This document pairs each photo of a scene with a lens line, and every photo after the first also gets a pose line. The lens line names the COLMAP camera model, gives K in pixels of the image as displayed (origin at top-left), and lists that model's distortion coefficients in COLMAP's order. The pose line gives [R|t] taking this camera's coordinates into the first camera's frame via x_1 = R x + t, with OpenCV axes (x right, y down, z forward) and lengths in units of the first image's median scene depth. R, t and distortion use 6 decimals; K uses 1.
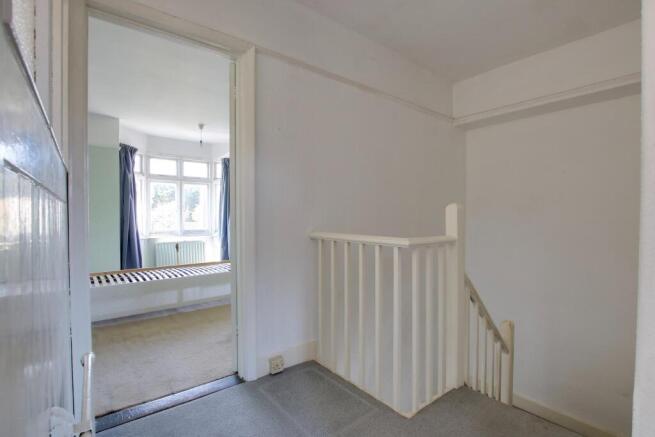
lens RADIAL K [[309.8, 0, 327.5], [0, 309.8, 218.5], [0, 0, 1]] dist [0.000589, 0.000047]
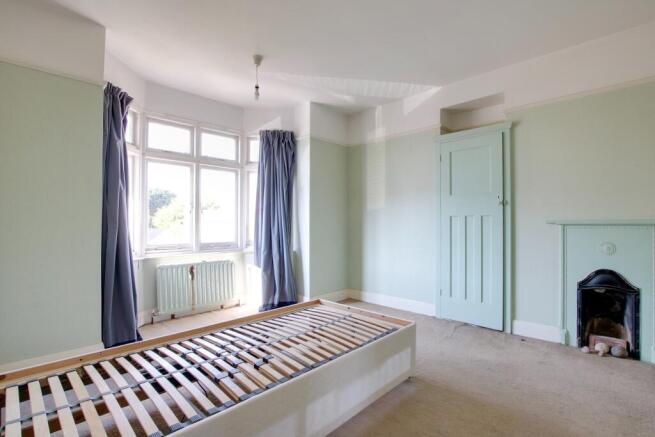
lens RADIAL K [[314.7, 0, 326.1], [0, 314.7, 215.9], [0, 0, 1]] dist [0.000054, -0.000065]
pose [[0.994088, 0.007879, 0.108293, -0.298045], [-0.004790, 0.999575, -0.028755, 0.000177], [-0.108474, 0.028066, 0.993703, 0.370689]]
